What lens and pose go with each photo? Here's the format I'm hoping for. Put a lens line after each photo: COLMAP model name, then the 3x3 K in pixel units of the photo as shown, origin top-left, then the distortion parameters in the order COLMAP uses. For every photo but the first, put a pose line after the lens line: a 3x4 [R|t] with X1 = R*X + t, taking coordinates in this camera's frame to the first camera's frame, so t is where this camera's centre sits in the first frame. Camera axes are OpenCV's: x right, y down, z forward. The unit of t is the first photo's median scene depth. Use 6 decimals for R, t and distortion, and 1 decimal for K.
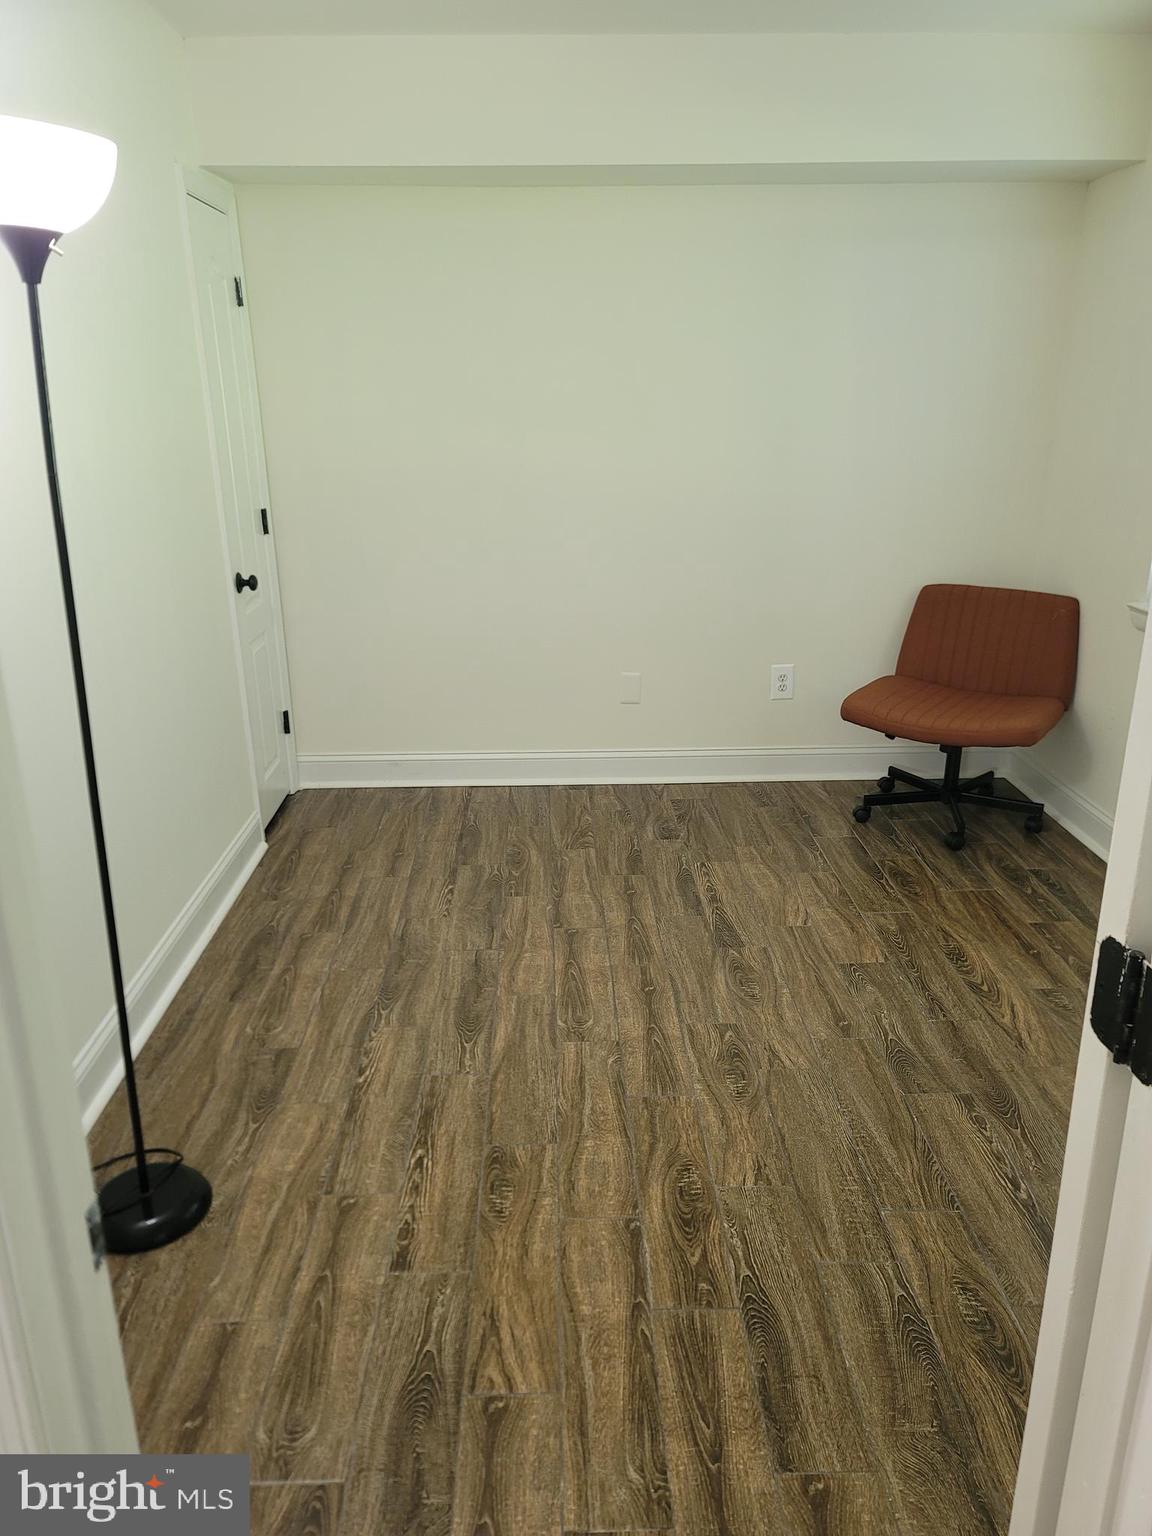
lens RADIAL K [[1124.5, 0, 576.0], [0, 1124.5, 768.0], [0, 0, 1]] dist [0.099289, -0.078475]
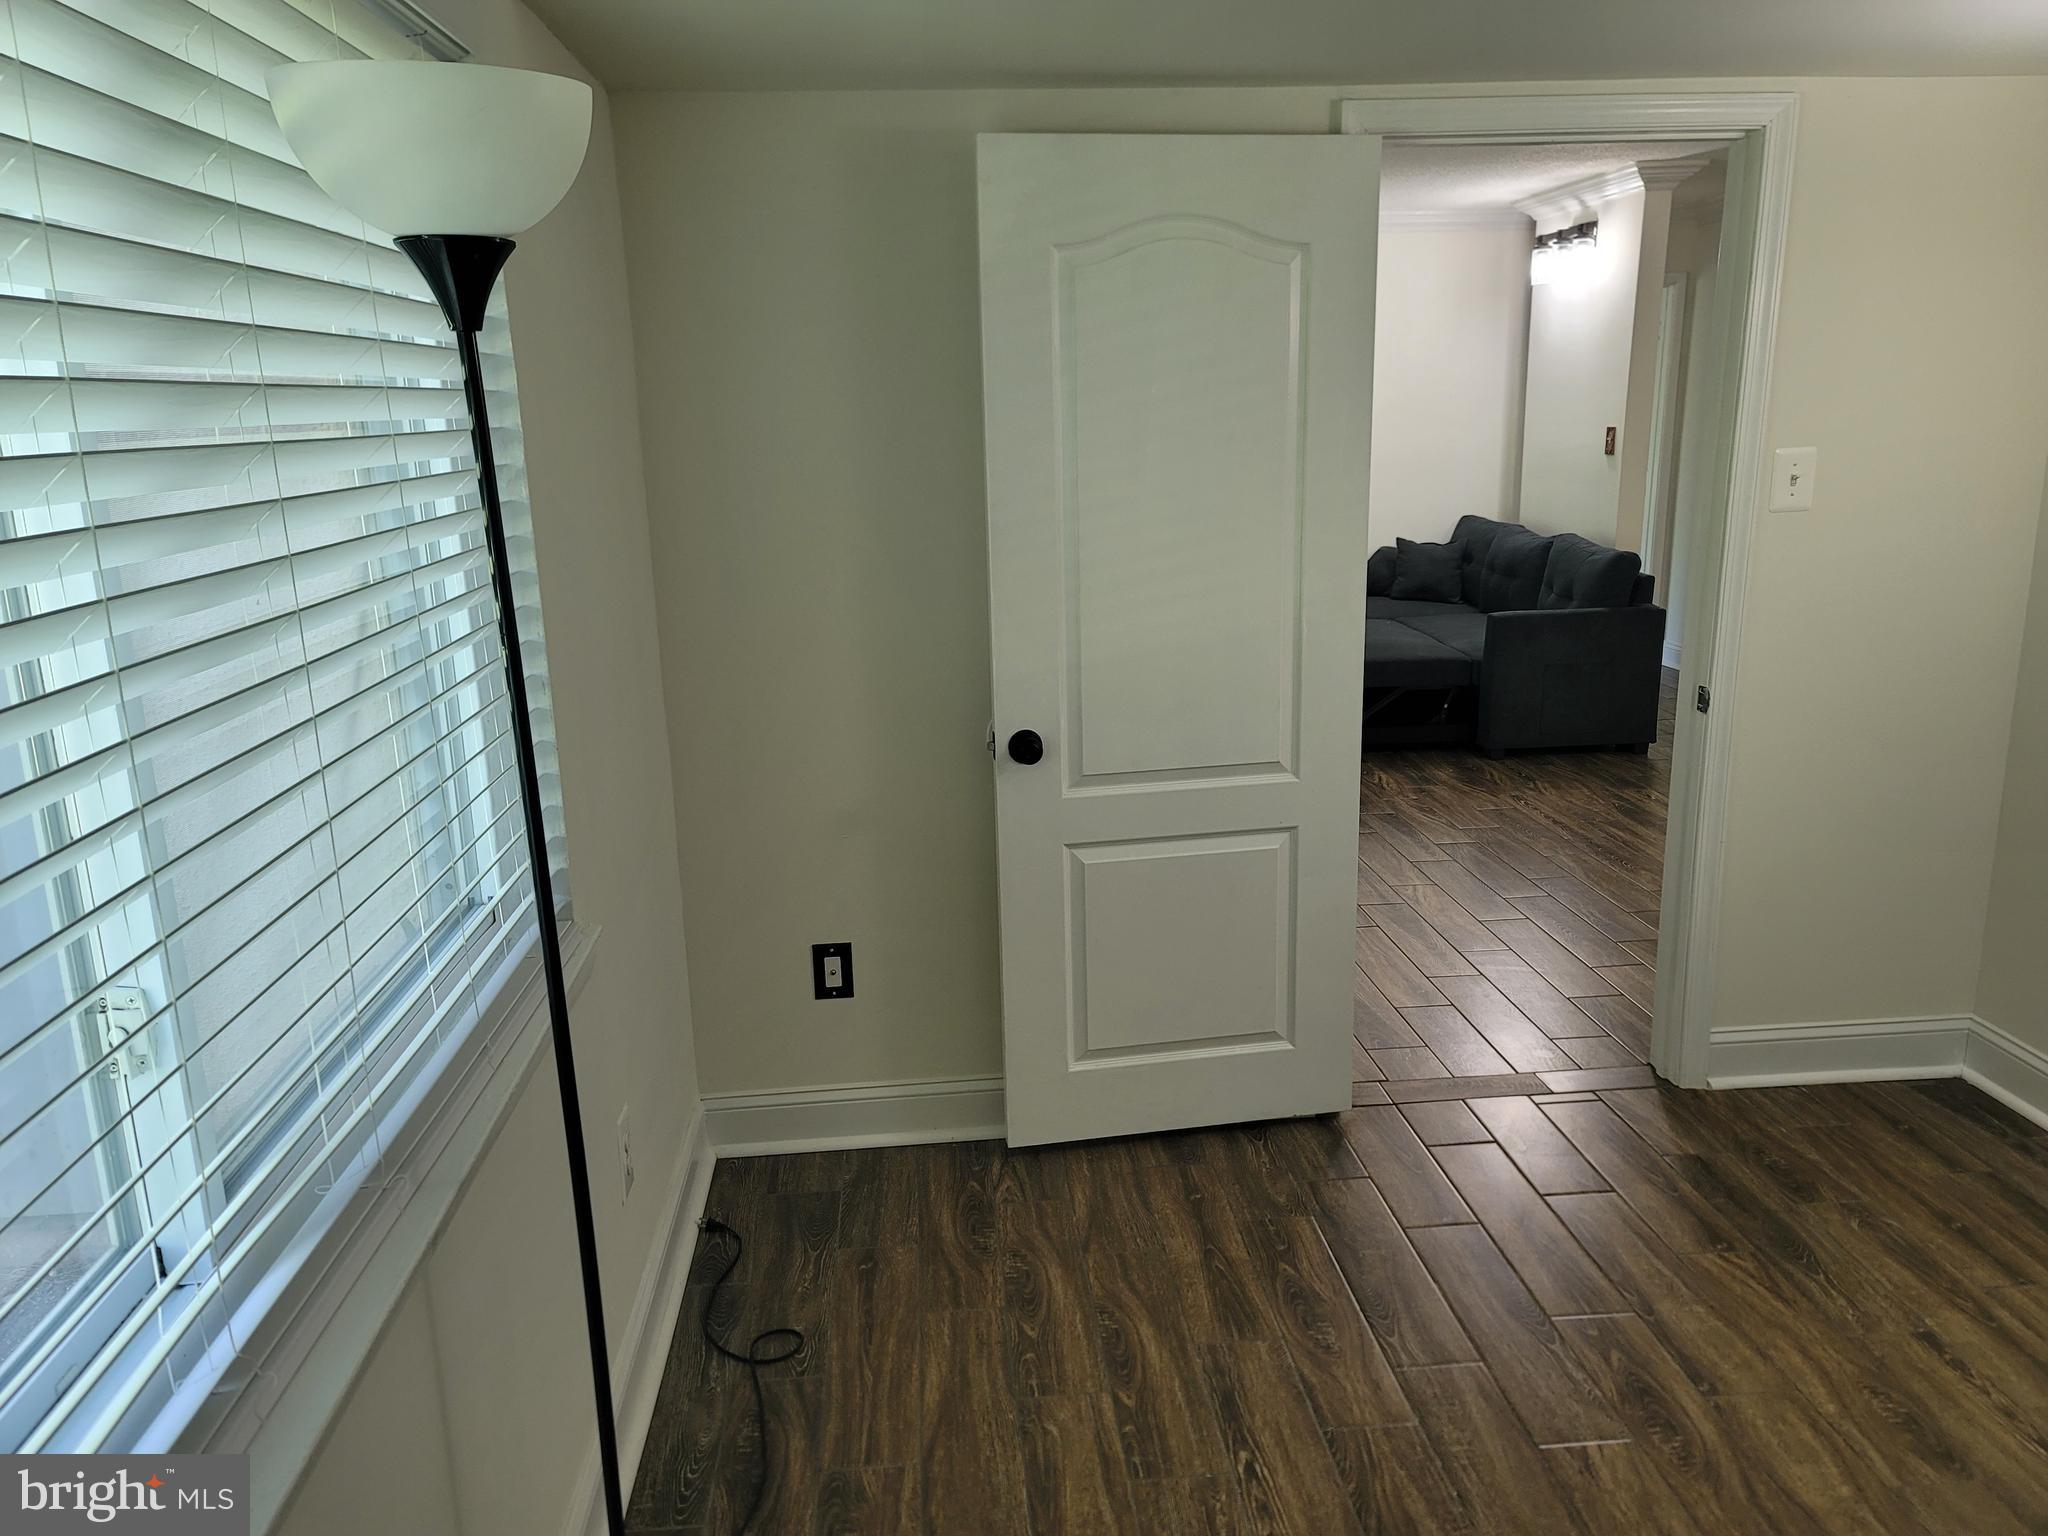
lens RADIAL K [[1499.3, 0, 1024.0], [0, 1499.3, 768.0], [0, 0, 1]] dist [0.099289, -0.078475]
pose [[-0.997753, 0.042912, -0.051457, 0.590748], [0.008572, 0.843430, 0.537171, -0.602385], [0.066452, 0.535523, -0.841902, 1.669106]]
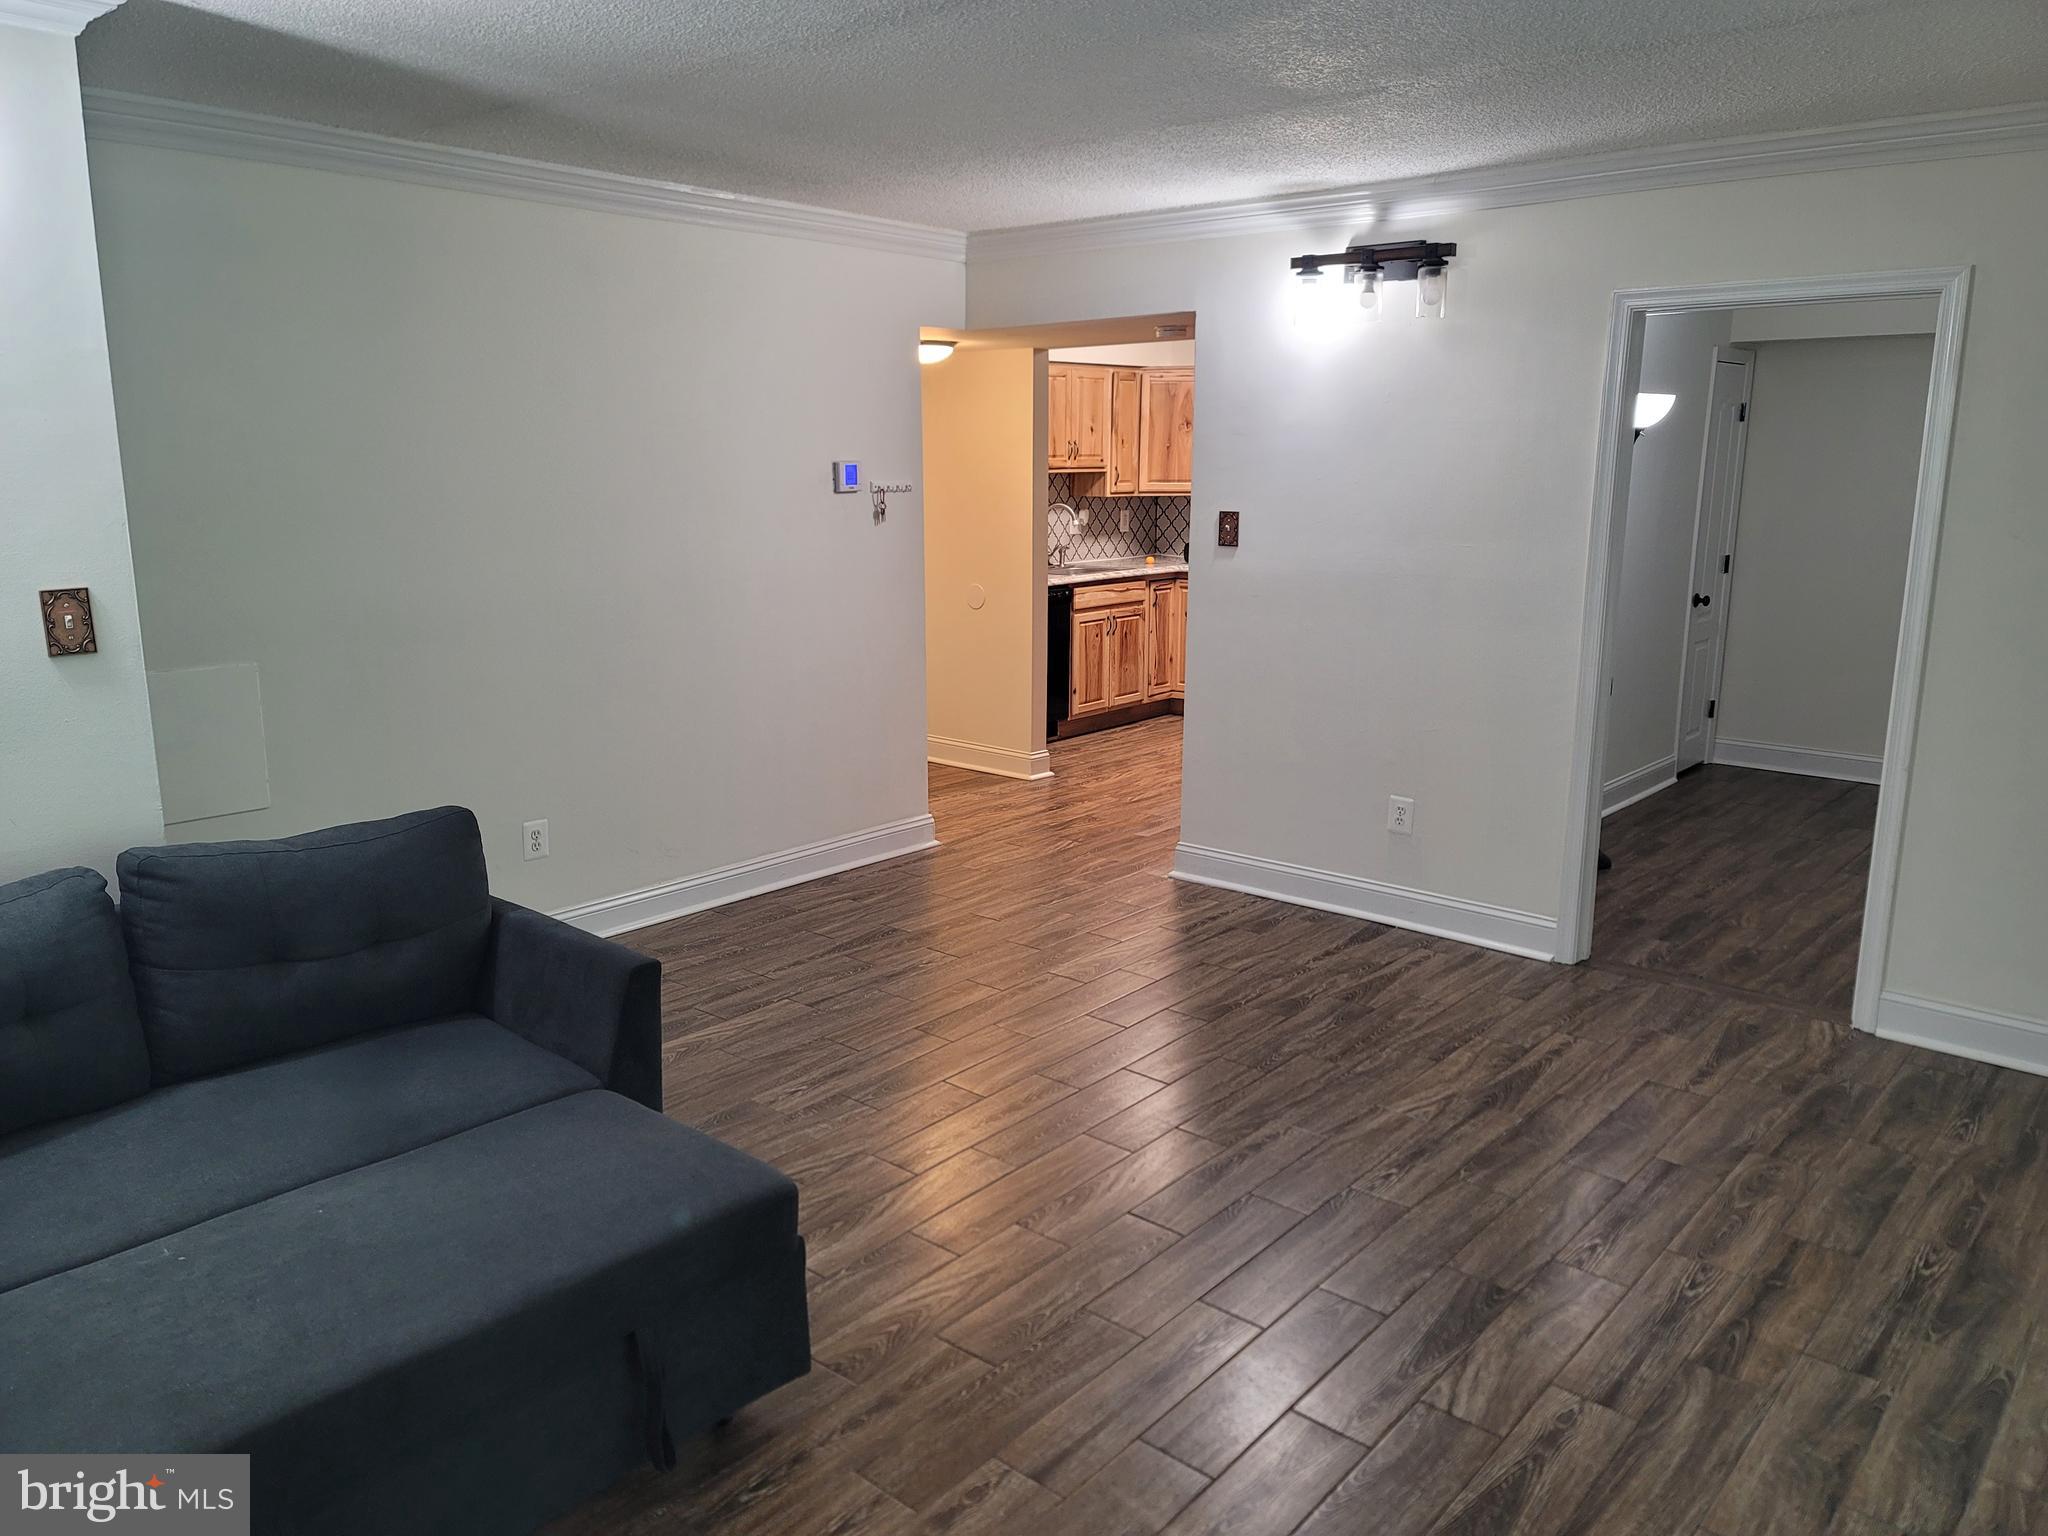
lens RADIAL K [[1499.3, 0, 1024.0], [0, 1499.3, 768.0], [0, 0, 1]] dist [0.099289, -0.078475]
pose [[0.747125, 0.151775, -0.647124, 0.646461], [-0.223810, 0.974174, -0.029915, 0.535426], [0.625870, 0.167183, 0.761798, -1.806135]]
